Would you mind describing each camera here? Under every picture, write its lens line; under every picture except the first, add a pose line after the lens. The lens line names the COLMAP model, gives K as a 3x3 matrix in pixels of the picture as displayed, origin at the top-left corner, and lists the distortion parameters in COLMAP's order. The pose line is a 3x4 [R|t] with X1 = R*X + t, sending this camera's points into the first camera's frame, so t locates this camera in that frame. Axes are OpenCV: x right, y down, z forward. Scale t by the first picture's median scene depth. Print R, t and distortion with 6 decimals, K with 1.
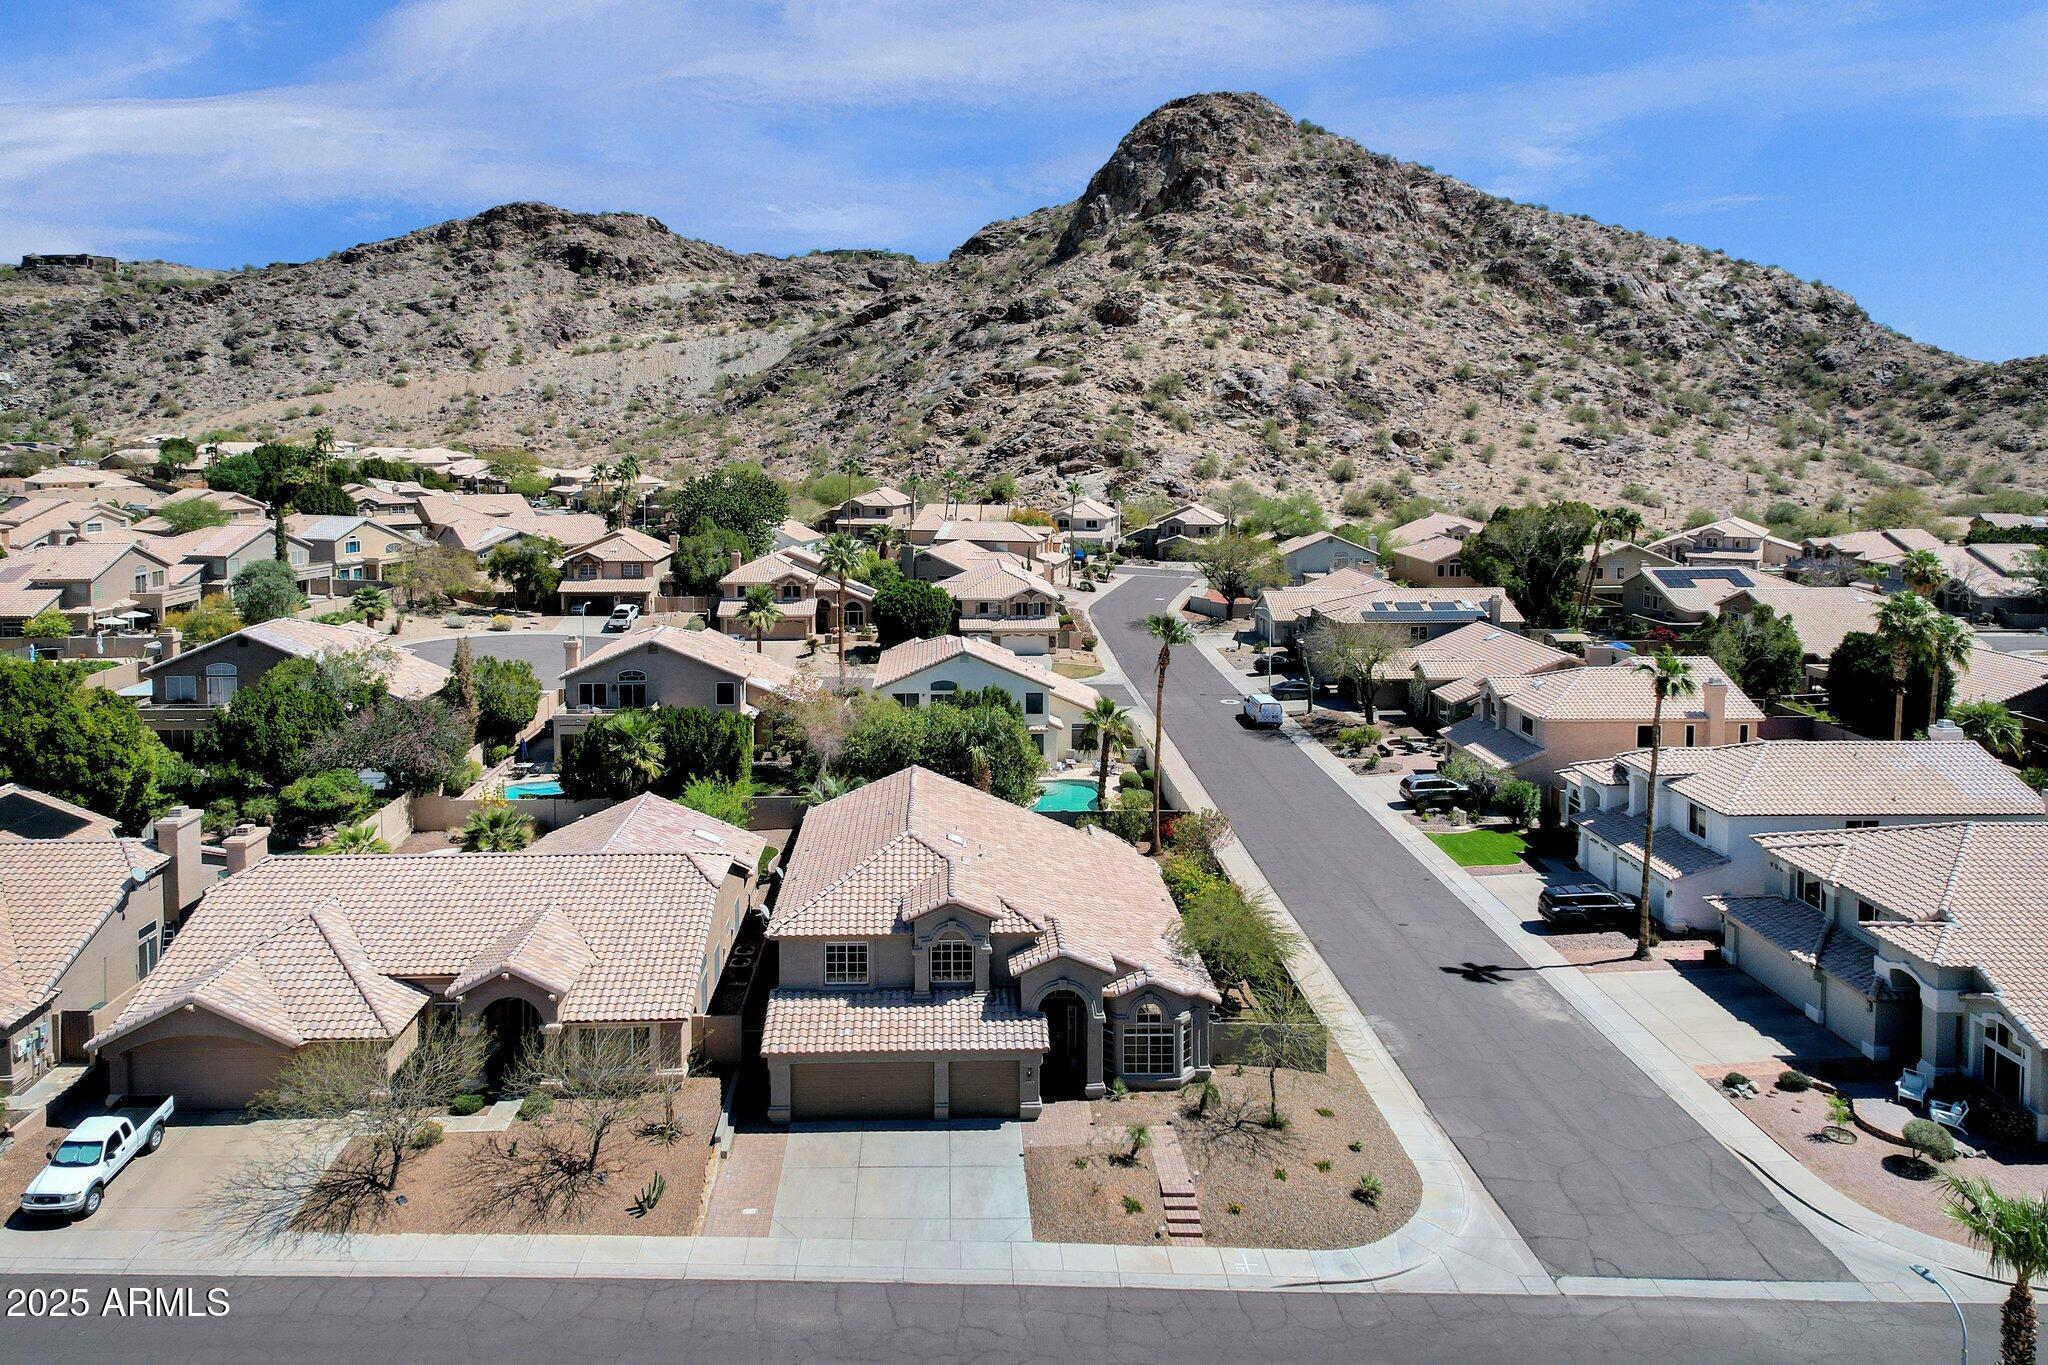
lens RADIAL K [[1271.7, 0, 988.8], [0, 1271.7, 642.3], [0, 0, 1]] dist [0.075405, -0.058860]
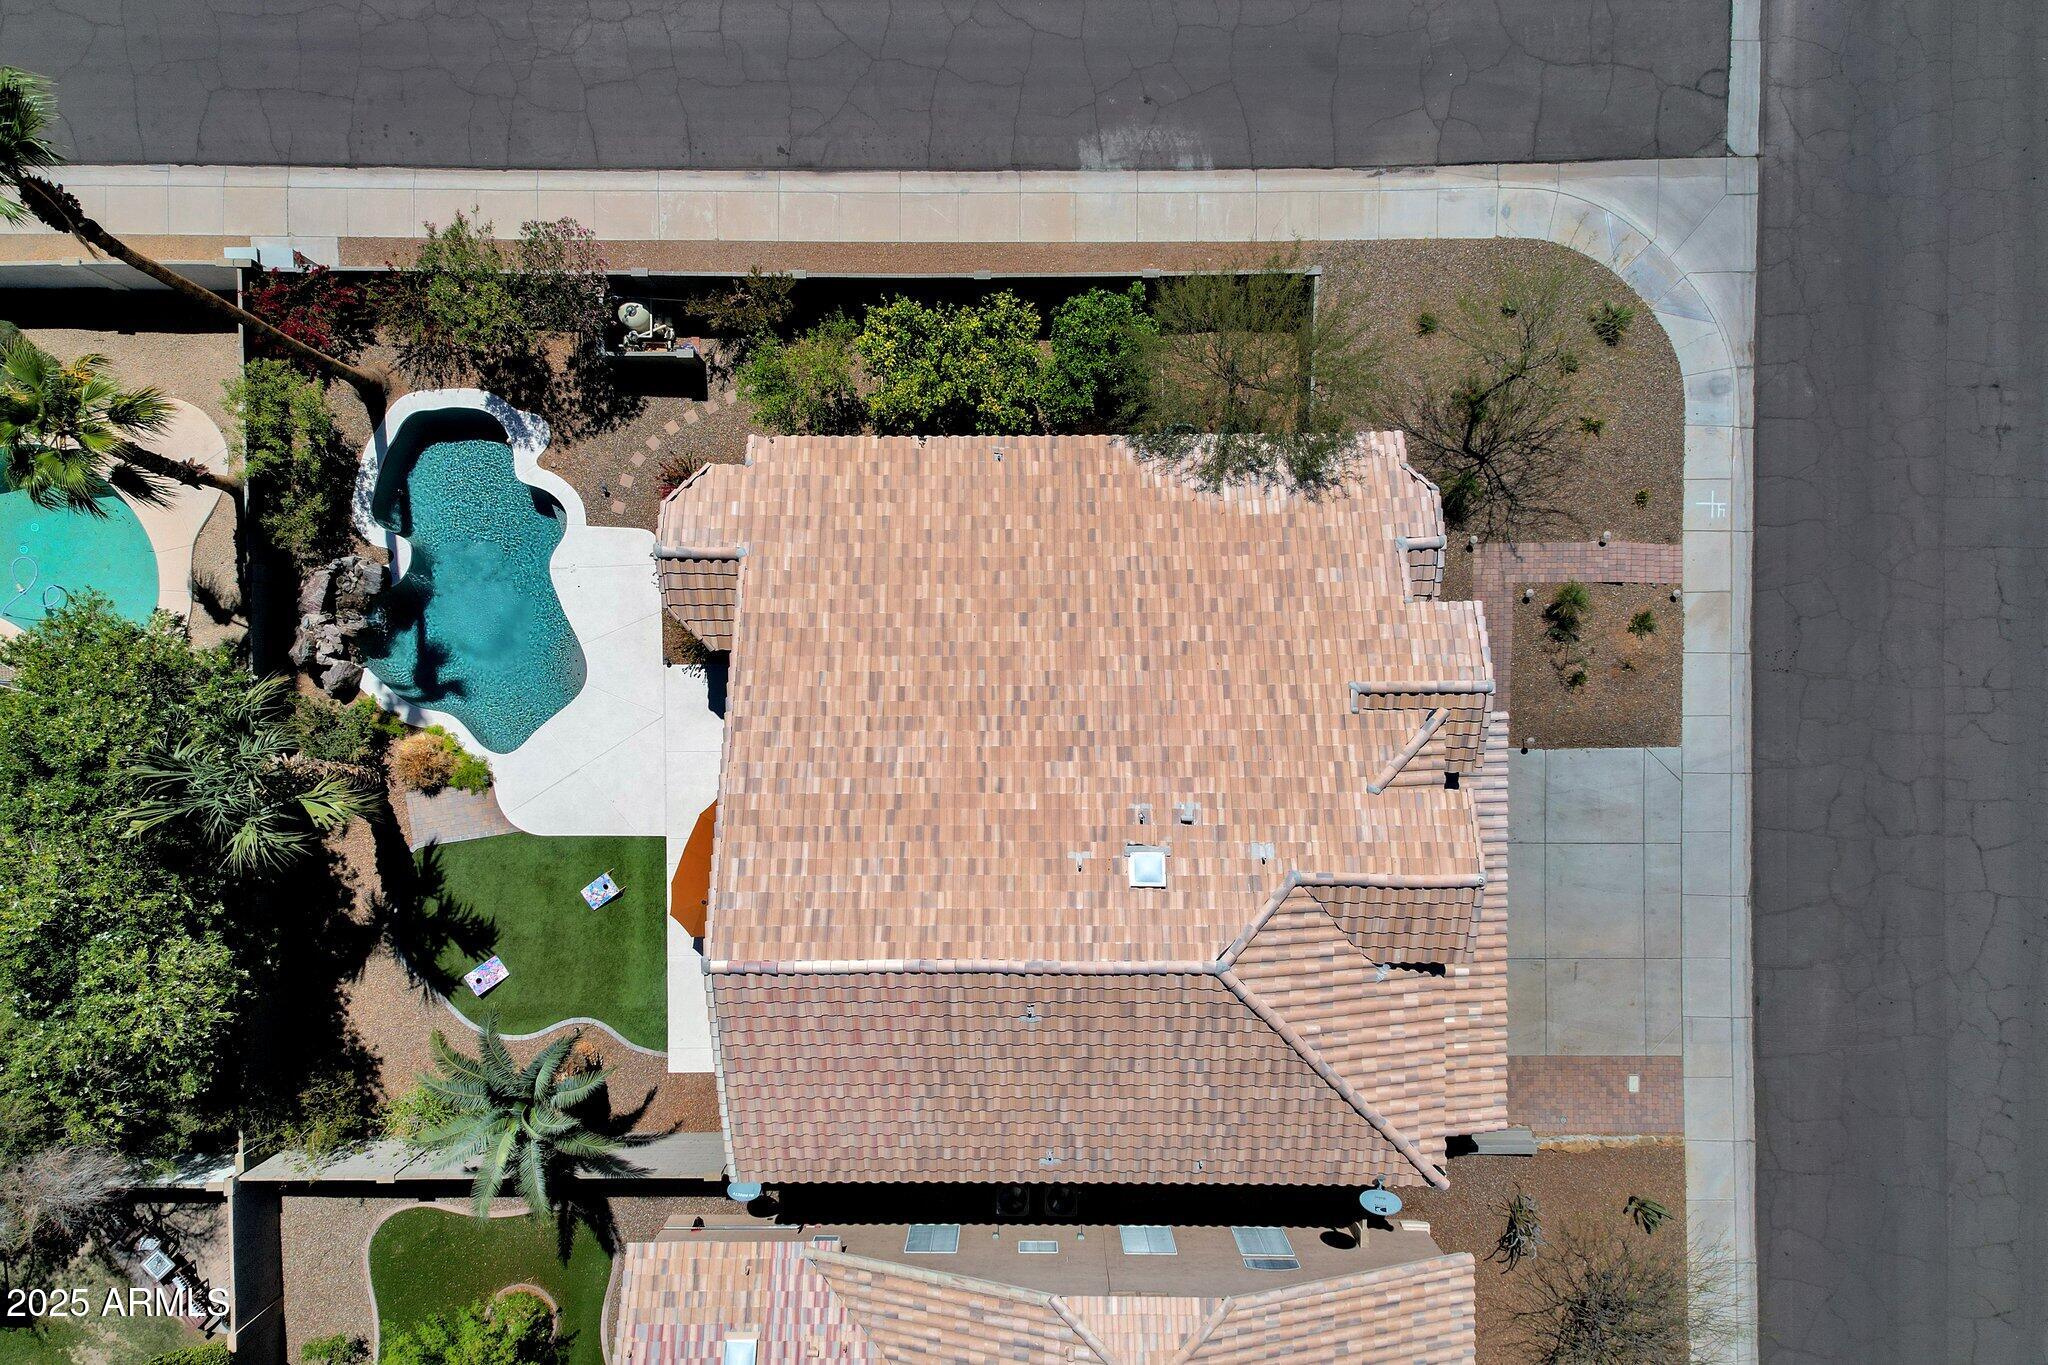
lens RADIAL K [[1201.9, 0, 1028.9], [0, 1201.9, 743.2], [0, 0, 1]] dist [0.074302, -0.055668]
pose [[0.031847, -0.999235, -0.022712, 0.004654], [0.193555, -0.016128, 0.980957, -0.049018], [-0.980572, -0.035637, 0.192893, 0.148578]]
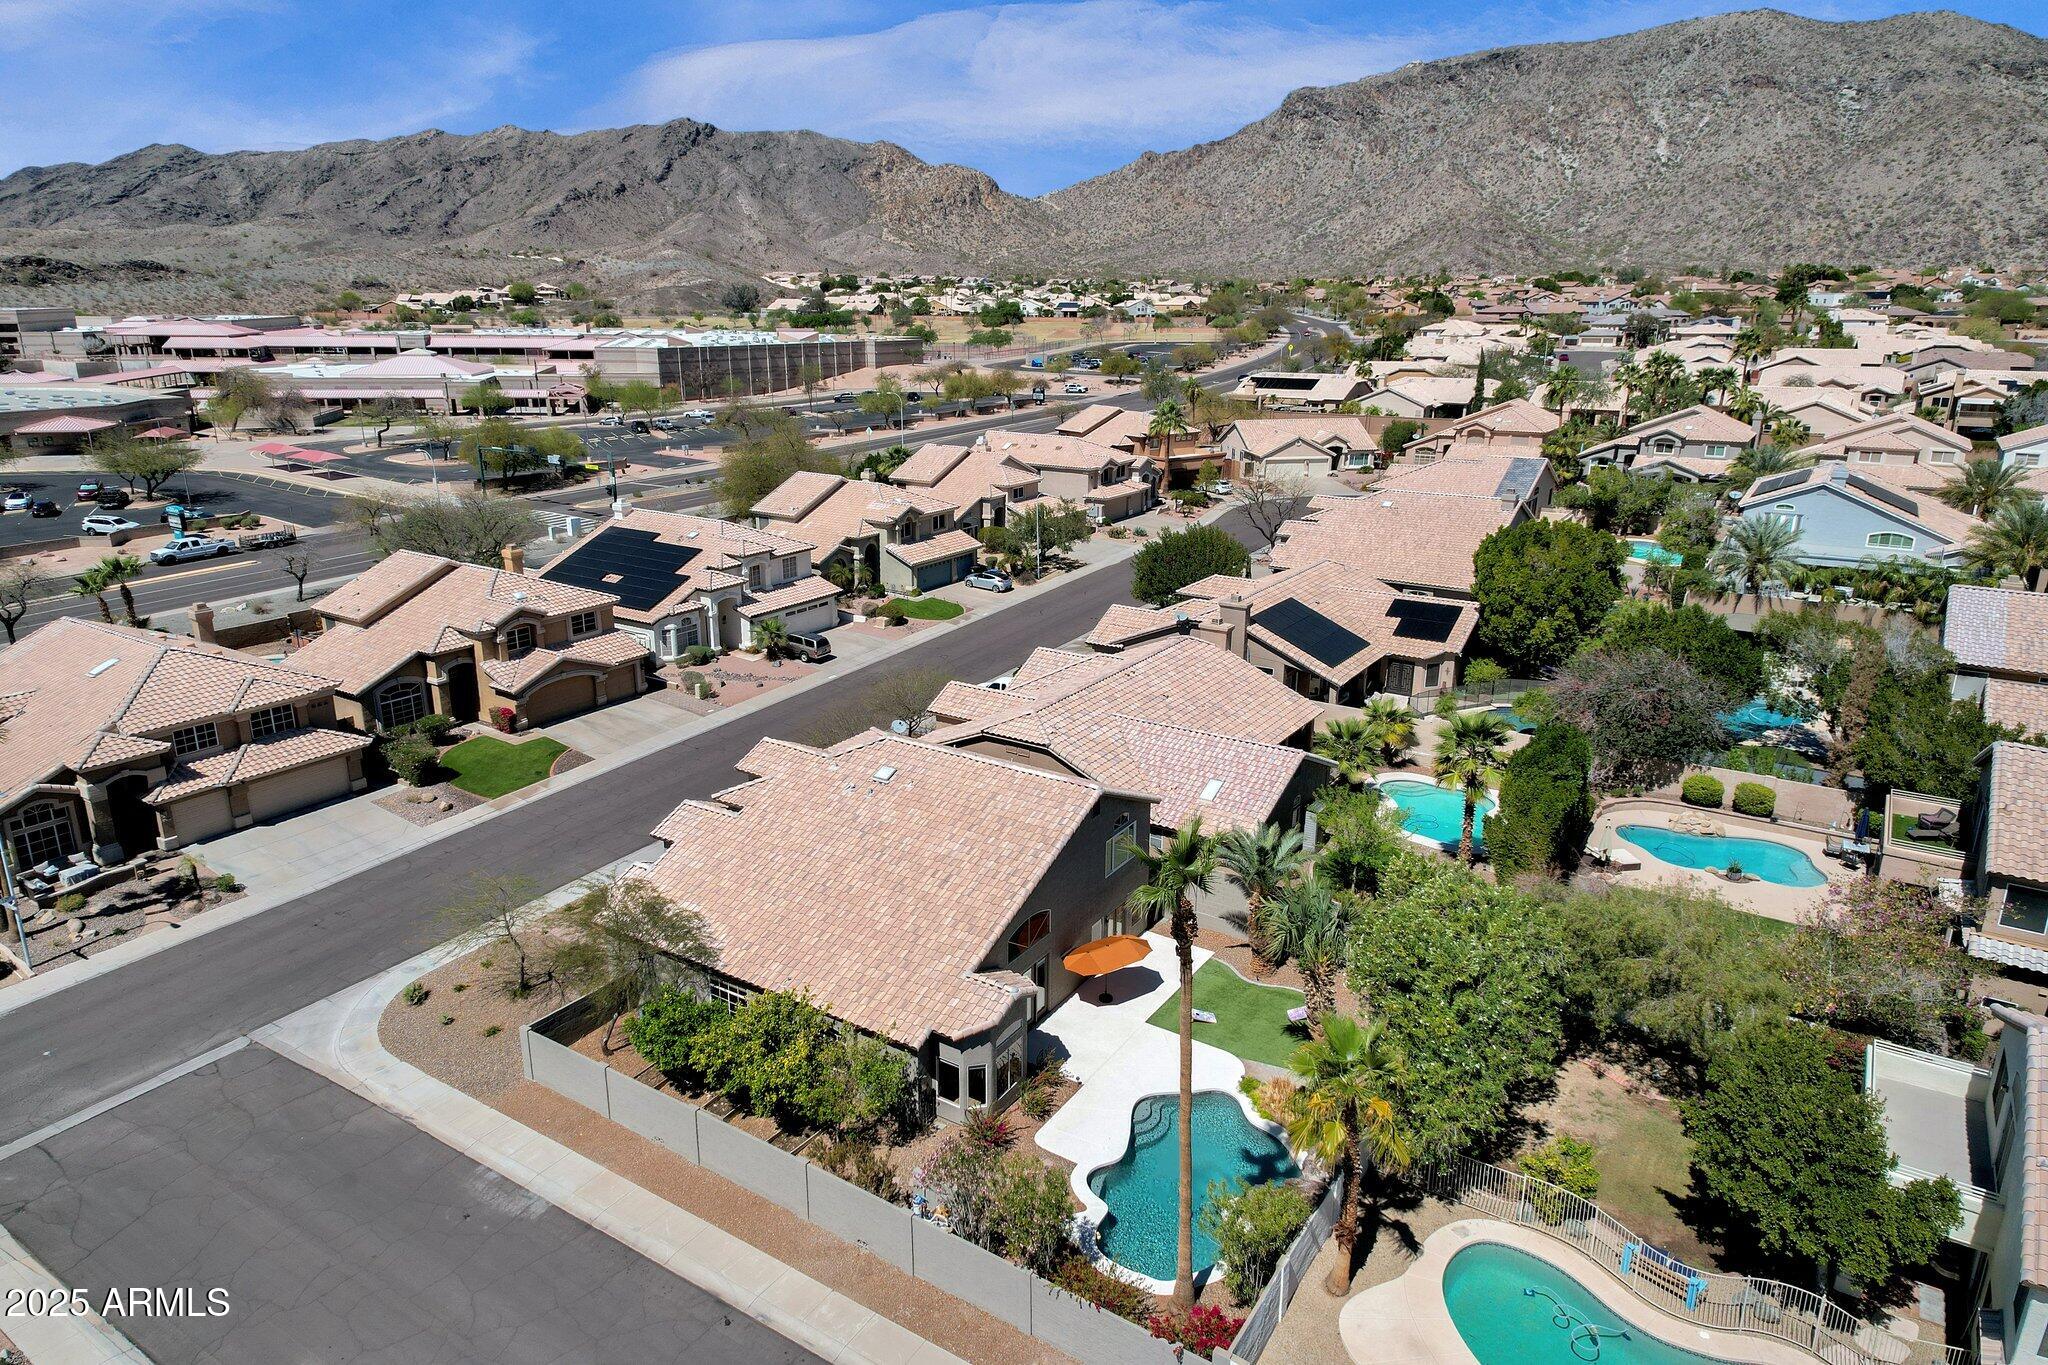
lens RADIAL K [[1248.4, 0, 1038.4], [0, 1248.4, 773.6], [0, 0, 1]] dist [0.078787, -0.051326]
pose [[-0.565468, 0.295976, -0.769834, 0.101300], [-0.143247, 0.883962, 0.445074, -0.045650], [0.812236, 0.361951, -0.457455, 0.240281]]
